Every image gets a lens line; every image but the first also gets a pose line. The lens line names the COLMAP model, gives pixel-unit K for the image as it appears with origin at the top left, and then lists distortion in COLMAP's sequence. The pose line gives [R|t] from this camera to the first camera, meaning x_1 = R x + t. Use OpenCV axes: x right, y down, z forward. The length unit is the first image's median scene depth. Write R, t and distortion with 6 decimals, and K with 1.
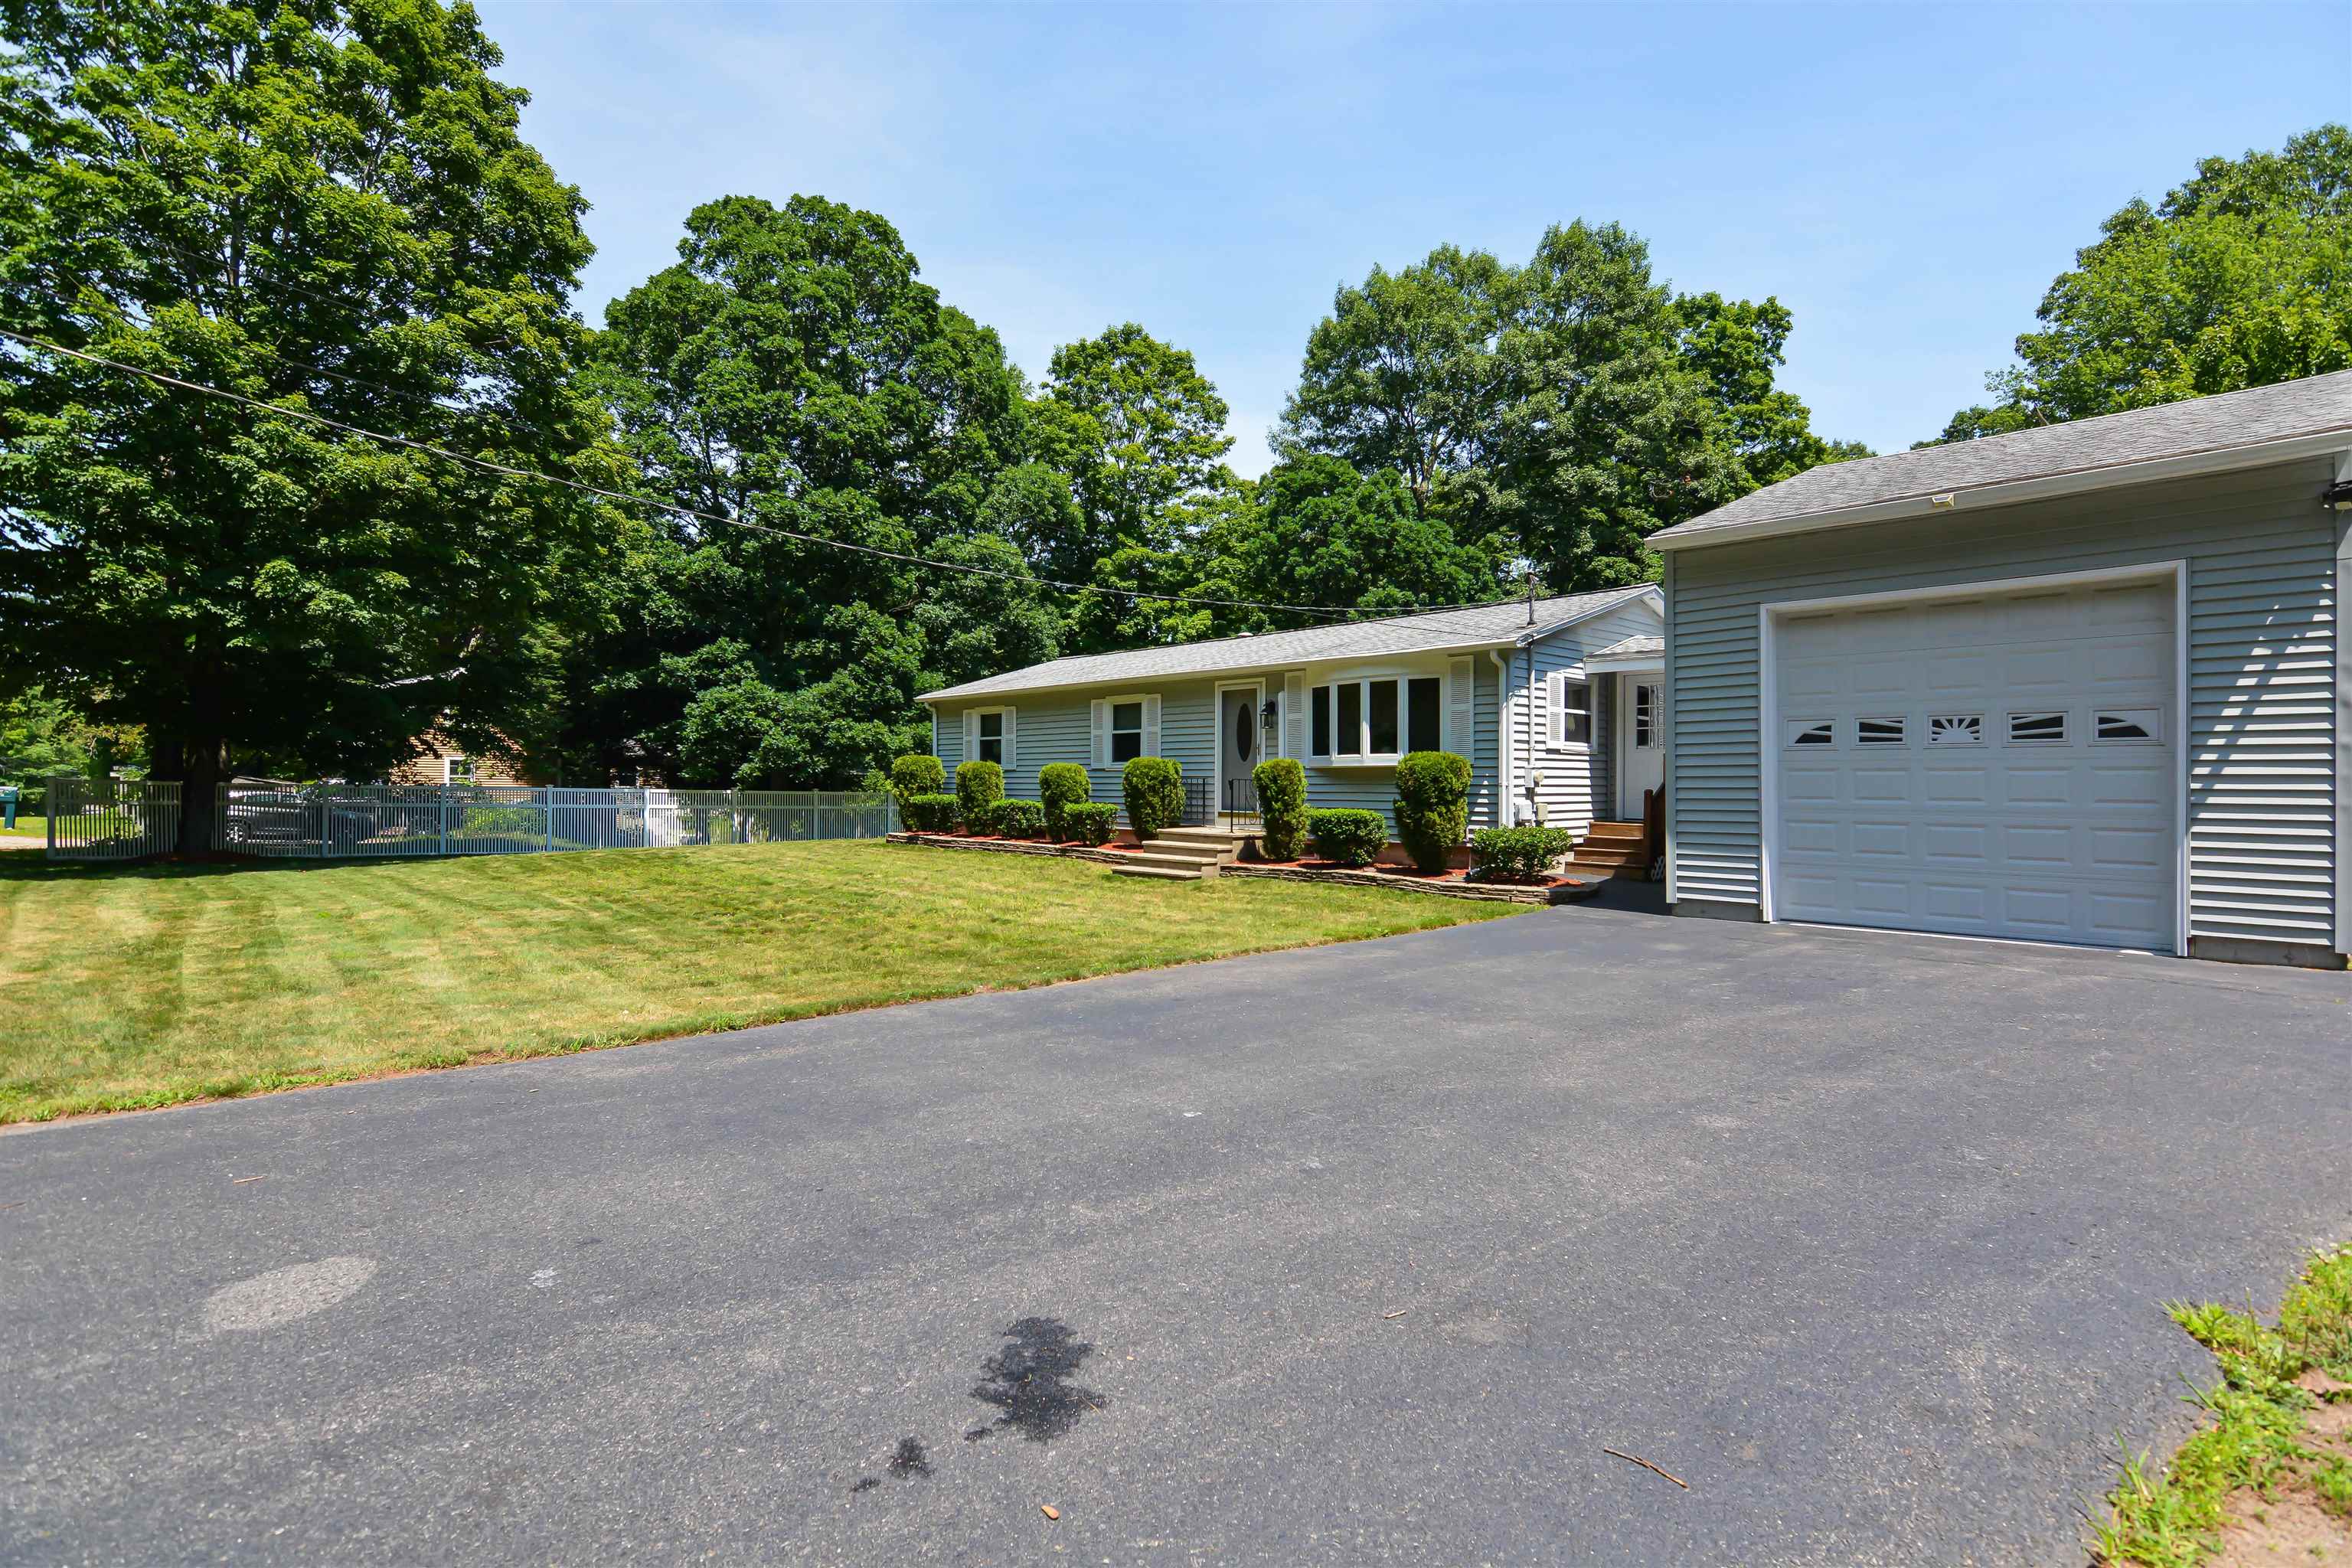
lens RADIAL K [[1139.3, 0, 1185.4], [0, 1139.3, 786.8], [0, 0, 1]] dist [0.013390, -0.012257]
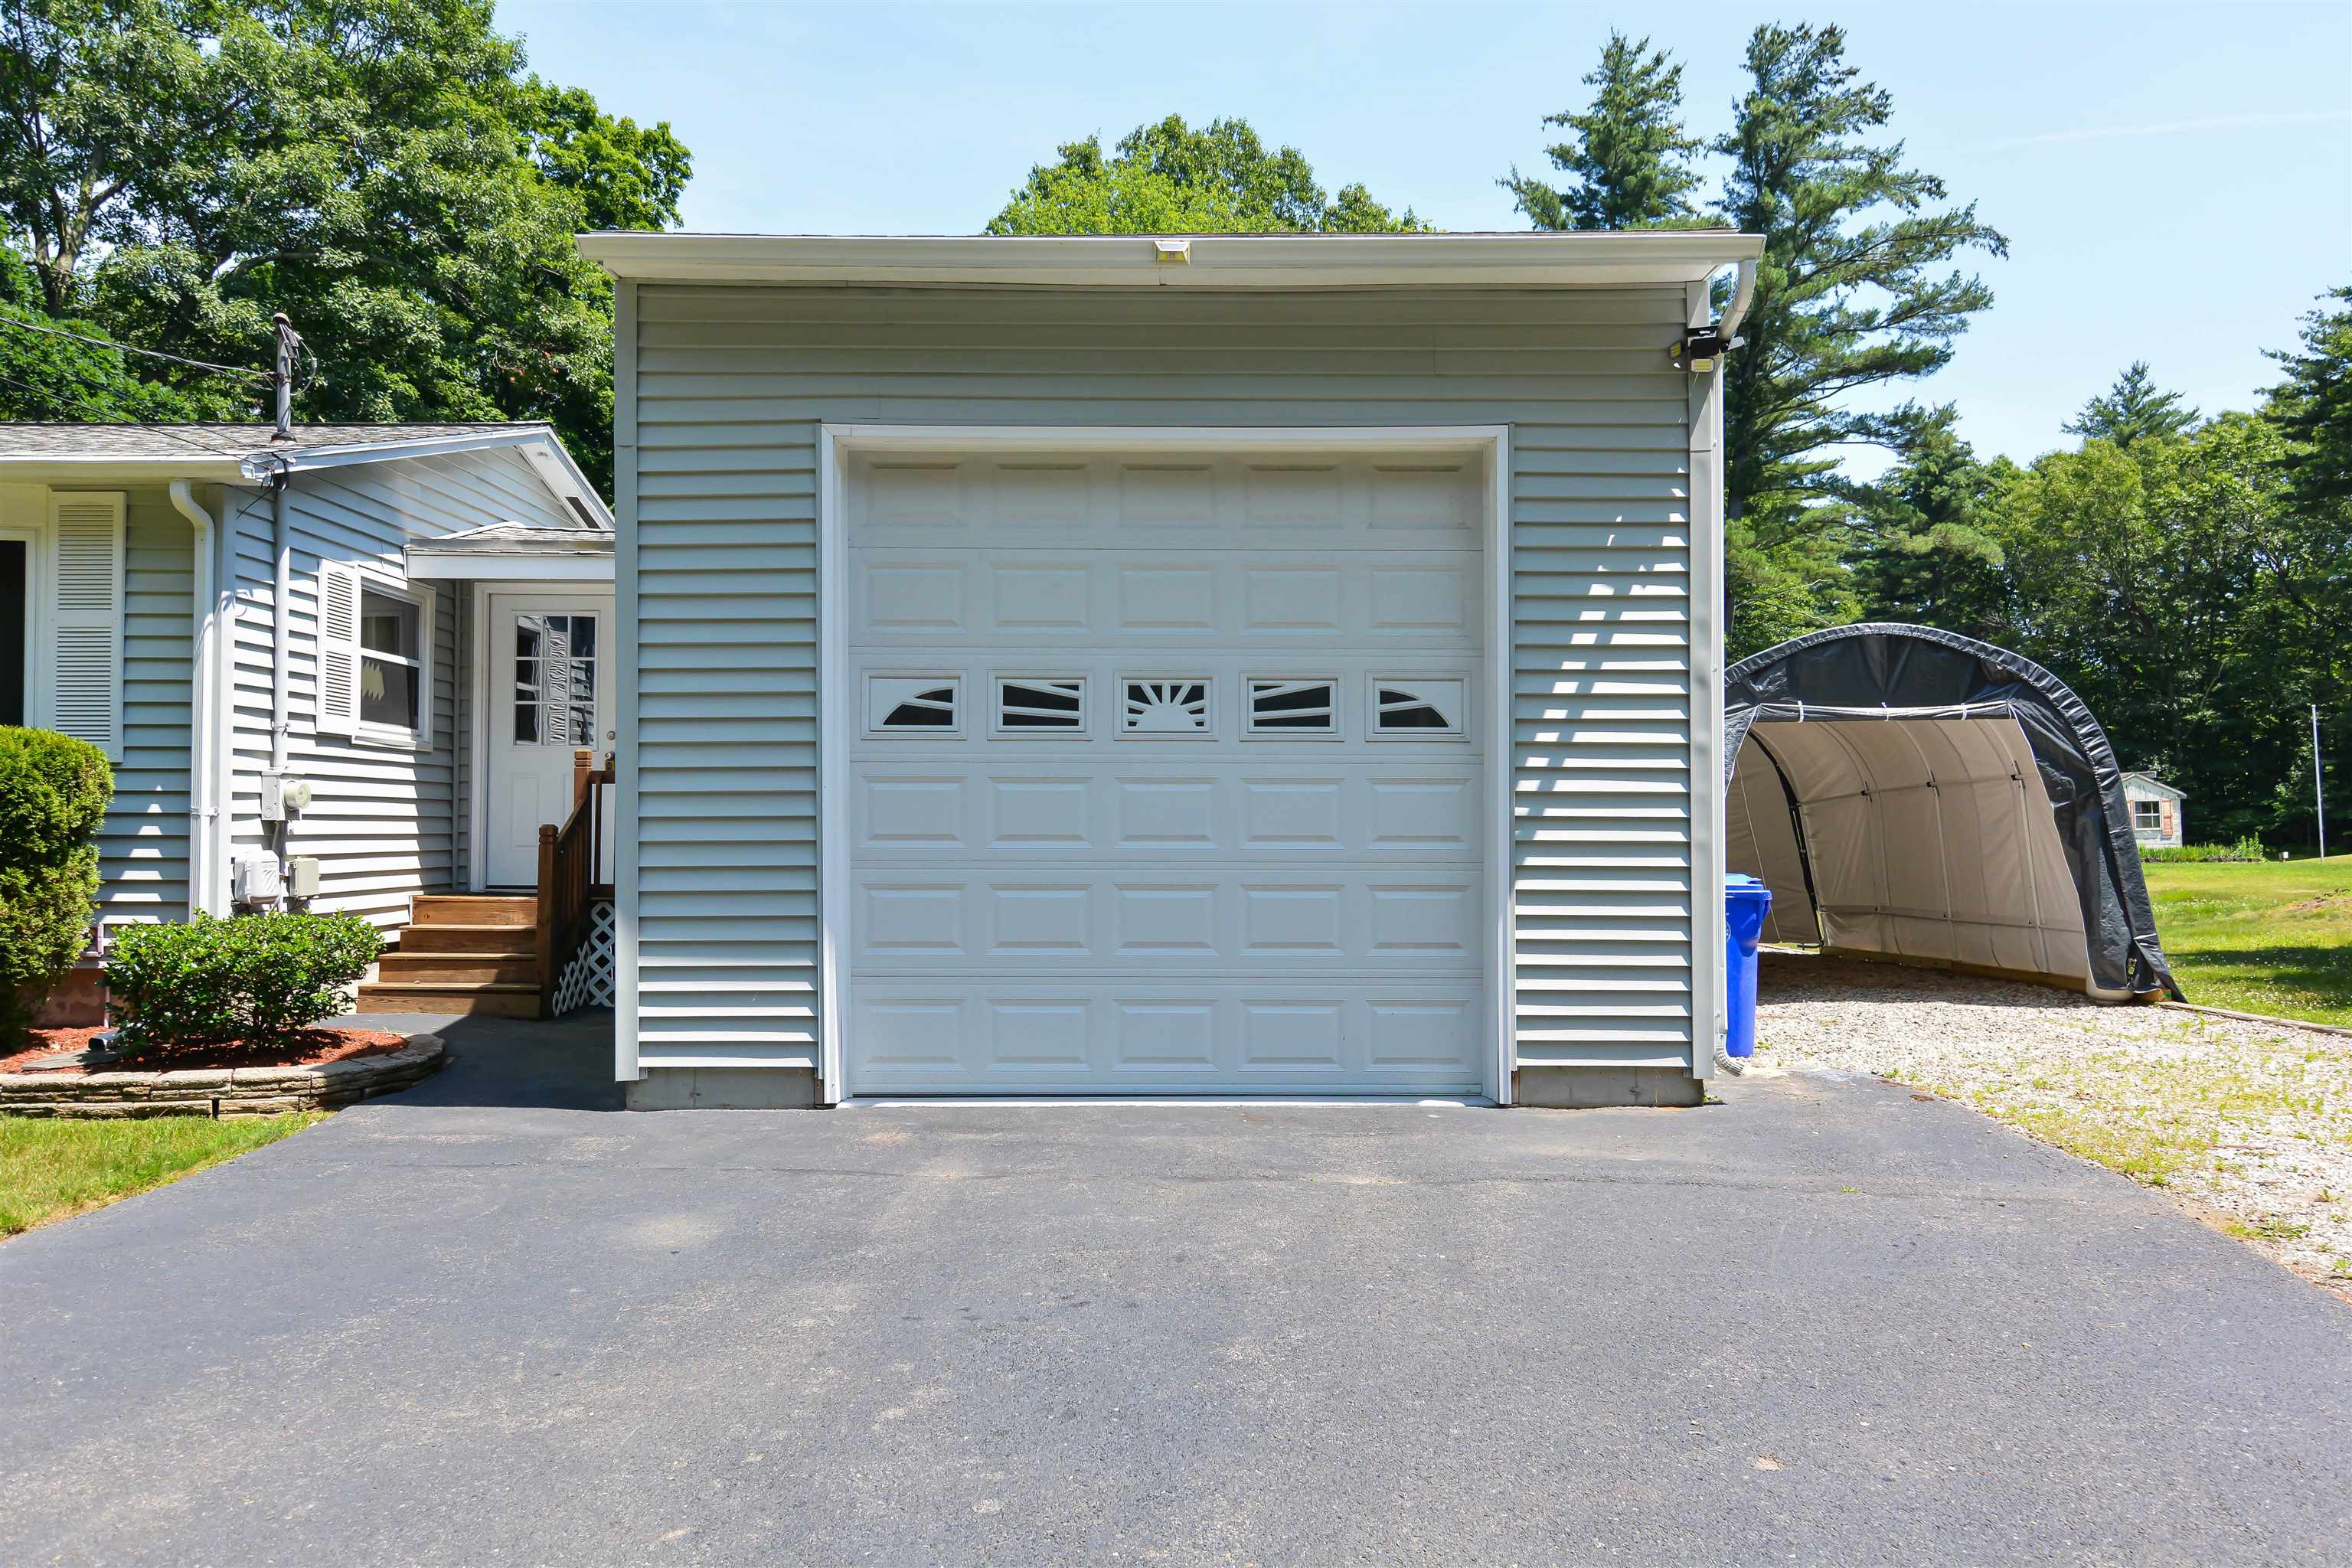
lens RADIAL K [[1581.1, 0, 1176.0], [0, 1581.1, 784.0], [0, 0, 1]] dist [0.038710, -0.051599]
pose [[0.691661, 0.017121, 0.722020, 0.110316], [0.003301, 0.999634, -0.026866, 0.004213], [-0.722215, 0.020965, 0.691351, 0.361582]]
